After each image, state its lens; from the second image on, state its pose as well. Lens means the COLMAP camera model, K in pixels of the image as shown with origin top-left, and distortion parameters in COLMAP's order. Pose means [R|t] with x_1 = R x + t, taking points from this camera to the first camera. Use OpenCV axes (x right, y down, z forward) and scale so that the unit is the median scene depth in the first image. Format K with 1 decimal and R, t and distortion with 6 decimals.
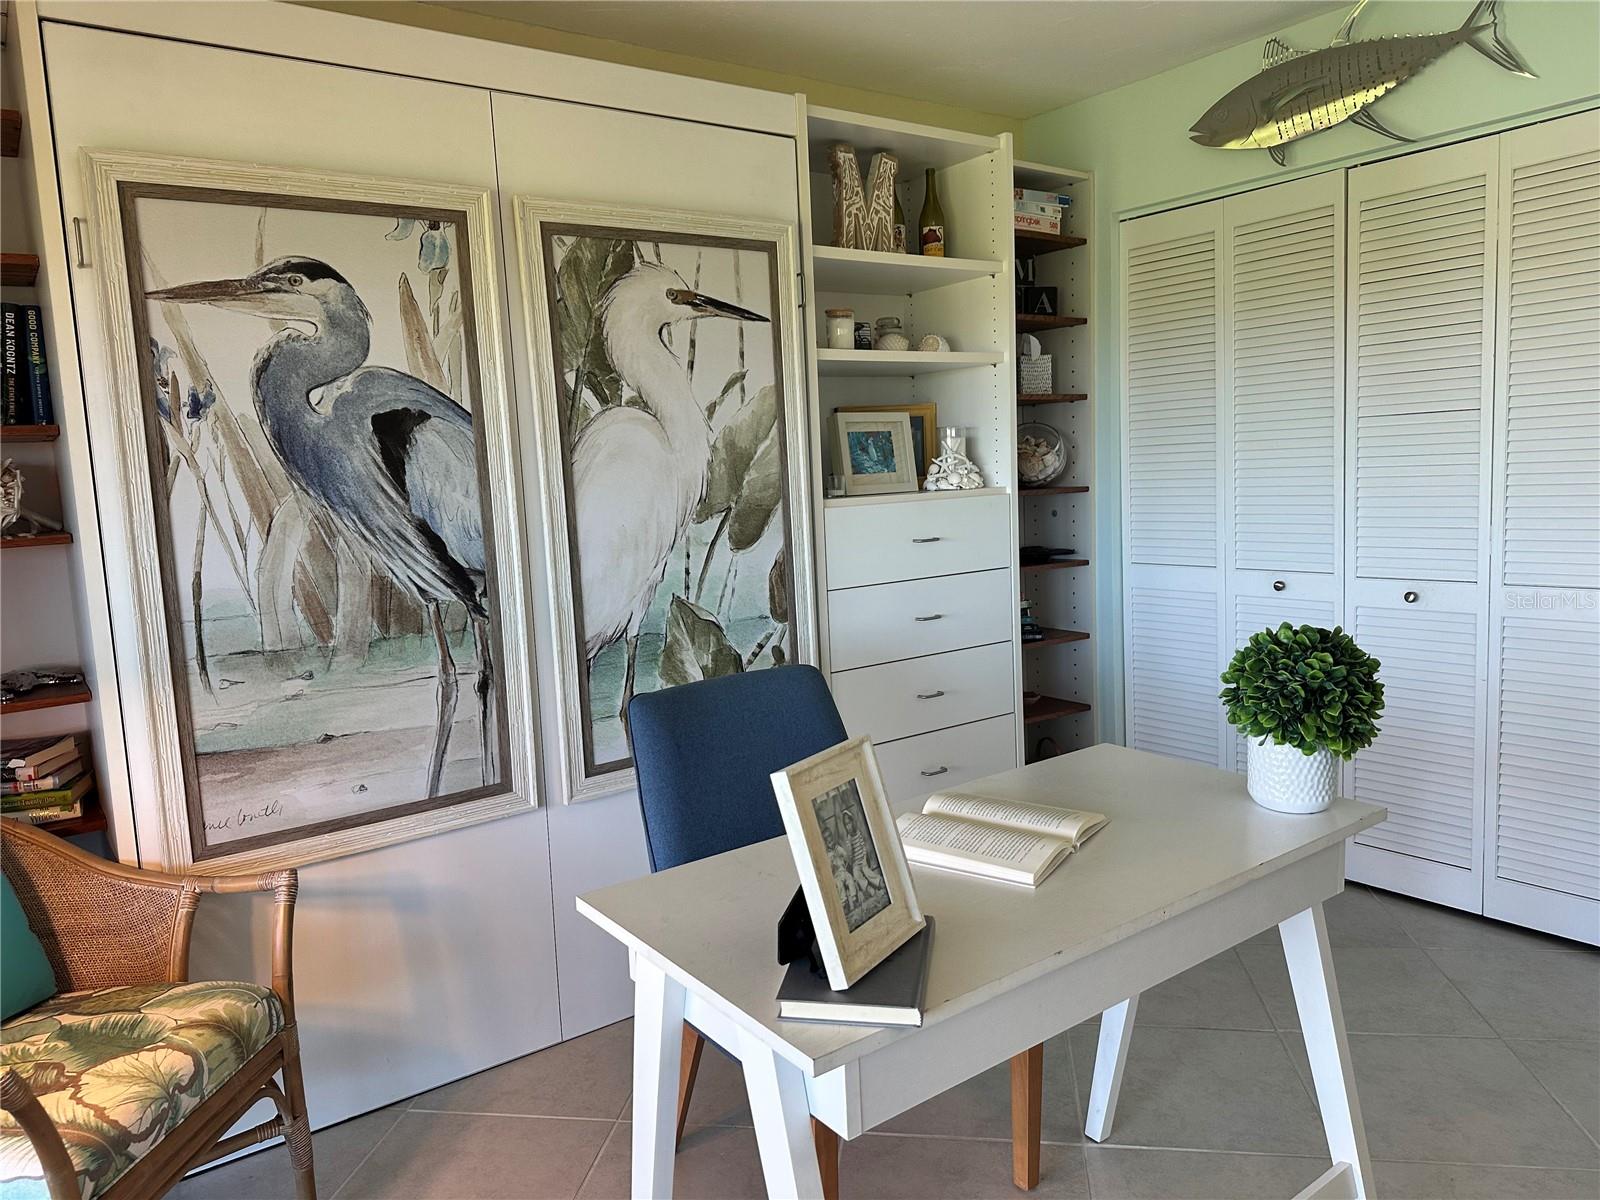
lens RADIAL K [[1136.6, 0, 800.0], [0, 1136.6, 600.0], [0, 0, 1]] dist [0.105173, -0.134691]
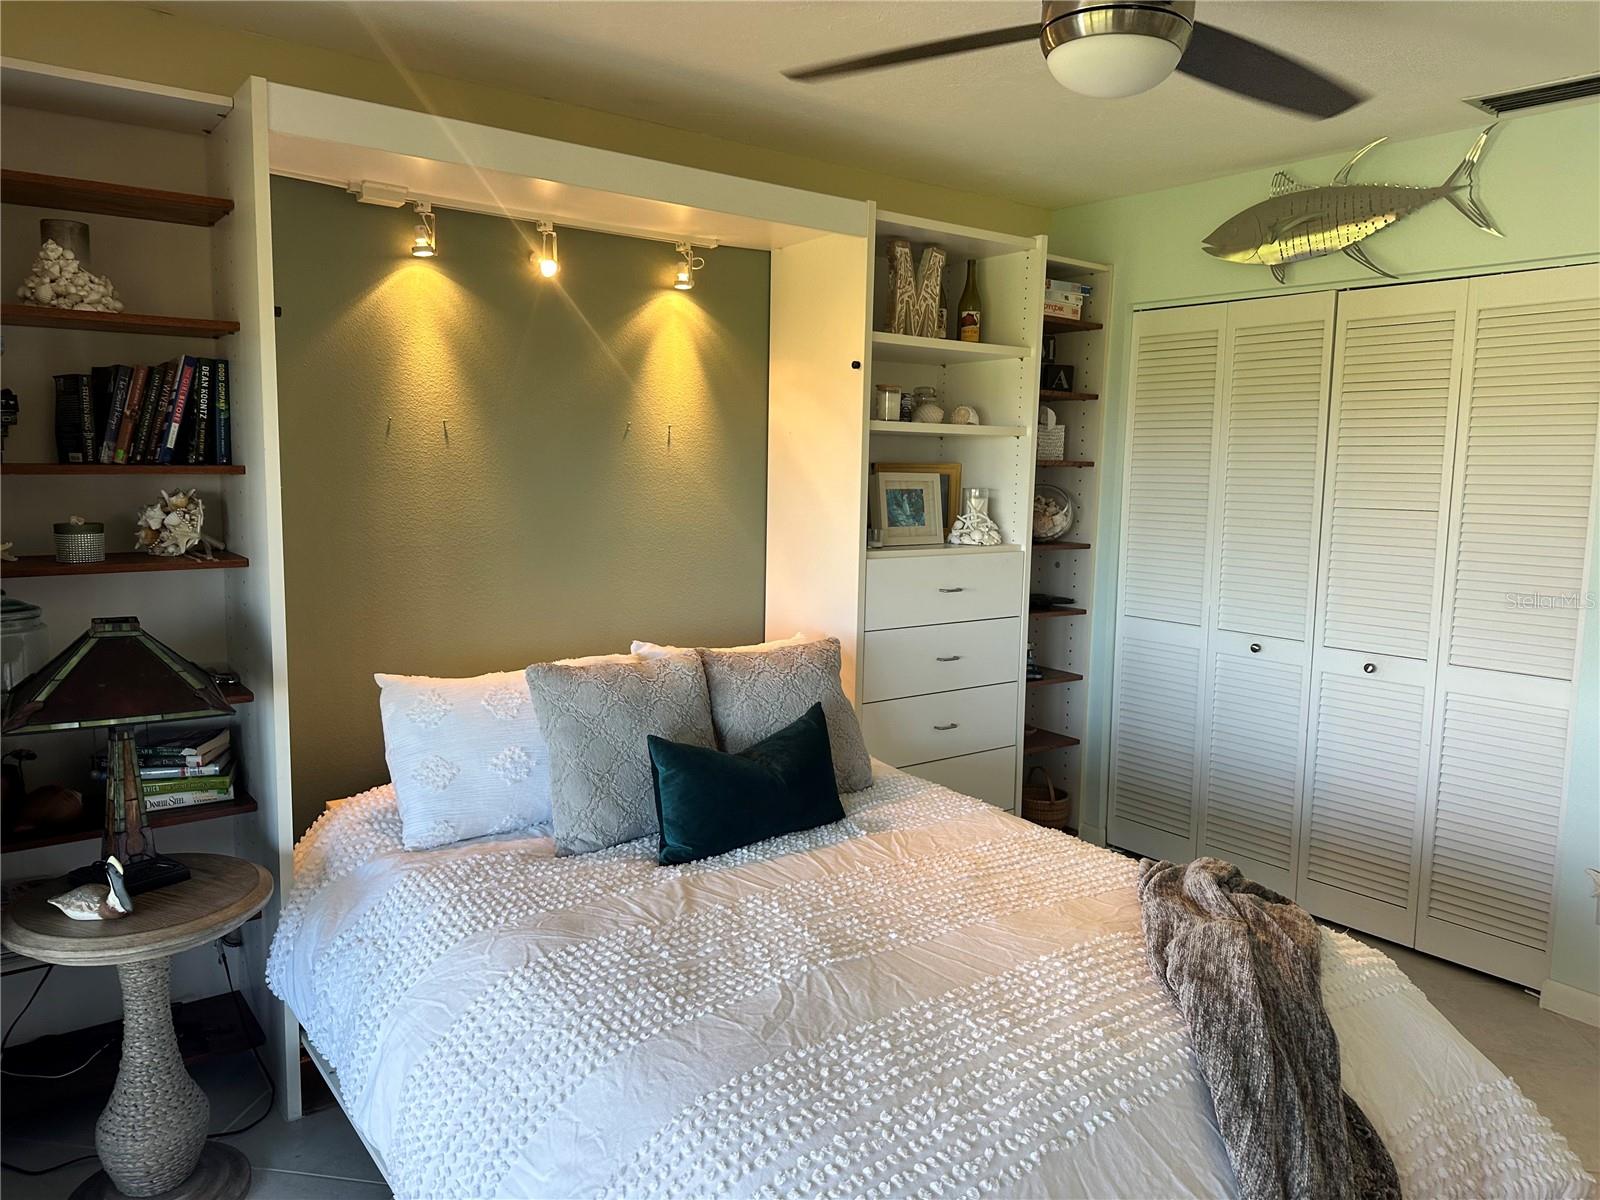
lens RADIAL K [[1123.5, 0, 800.0], [0, 1123.5, 600.0], [0, 0, 1]] dist [0.153354, -0.241703]
pose [[0.997798, 0.060826, 0.026430, -0.074676], [-0.060906, 0.998141, 0.002203, -0.038822], [-0.026247, -0.003808, 0.999648, -0.132550]]
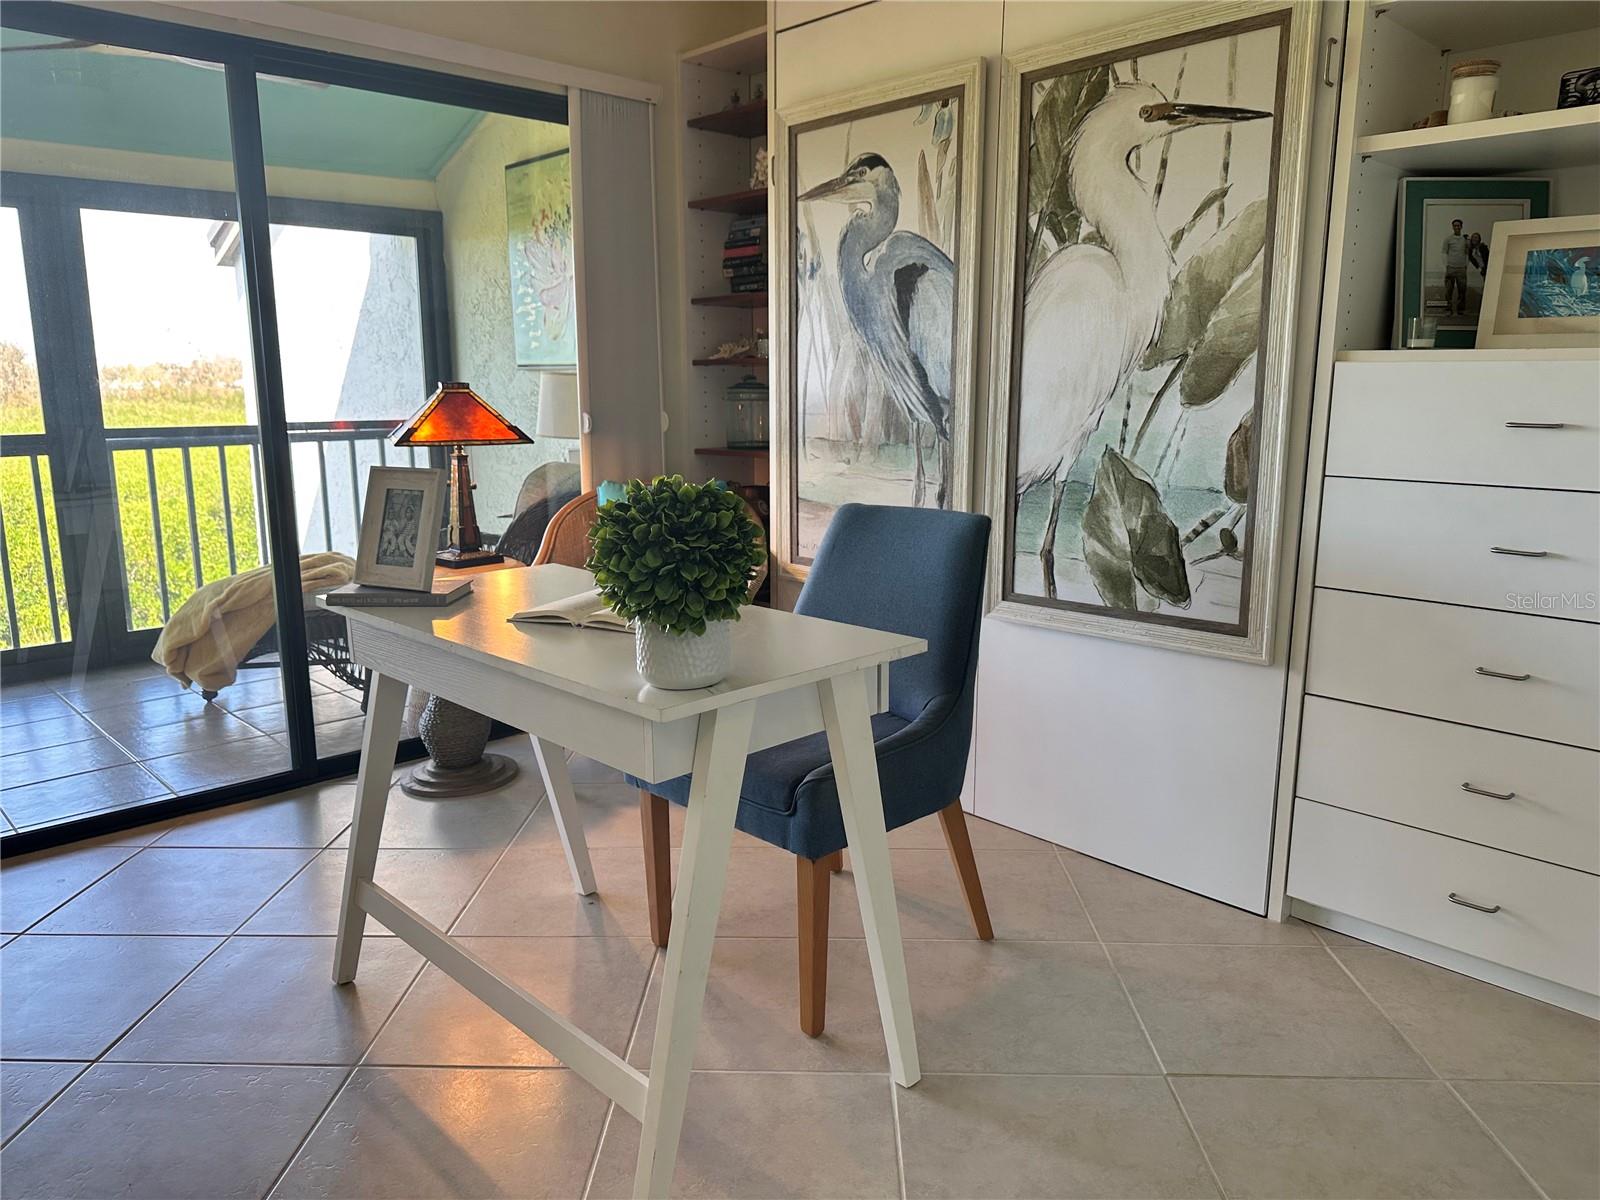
lens RADIAL K [[1144.5, 0, 804.7], [0, 1144.5, 607.3], [0, 0, 1]] dist [0.054358, -0.100657]
pose [[0.129986, 0.225758, -0.965472, 0.749877], [-0.133612, 0.968841, 0.208557, -0.037301], [0.982472, 0.101889, 0.156100, 0.575342]]
